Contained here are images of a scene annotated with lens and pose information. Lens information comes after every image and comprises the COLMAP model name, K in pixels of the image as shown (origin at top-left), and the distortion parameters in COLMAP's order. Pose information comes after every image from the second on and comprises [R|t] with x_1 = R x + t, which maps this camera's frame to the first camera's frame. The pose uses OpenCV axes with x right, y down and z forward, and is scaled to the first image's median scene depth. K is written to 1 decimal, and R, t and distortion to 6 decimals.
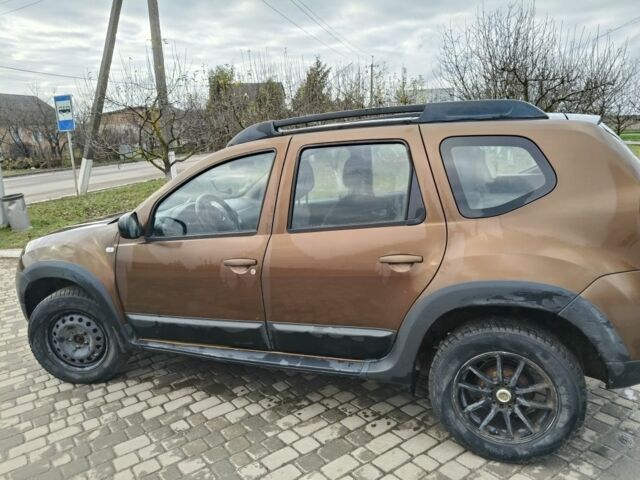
lens RADIAL K [[496.1, 0, 320.0], [0, 496.1, 240.0], [0, 0, 1]] dist [0.001219, -0.005836]
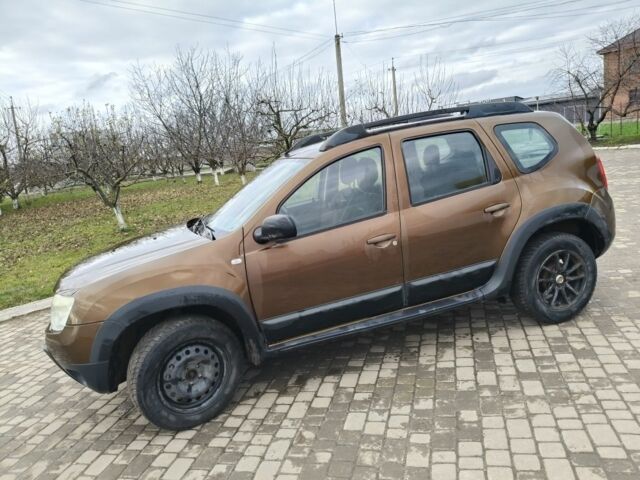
lens RADIAL K [[496.1, 0, 320.0], [0, 496.1, 240.0], [0, 0, 1]] dist [0.001219, -0.005836]
pose [[0.770090, -0.171047, 0.614576, -1.006957], [0.219005, 0.975720, -0.002863, 0.019378], [-0.599164, 0.136800, 0.788852, 0.147236]]
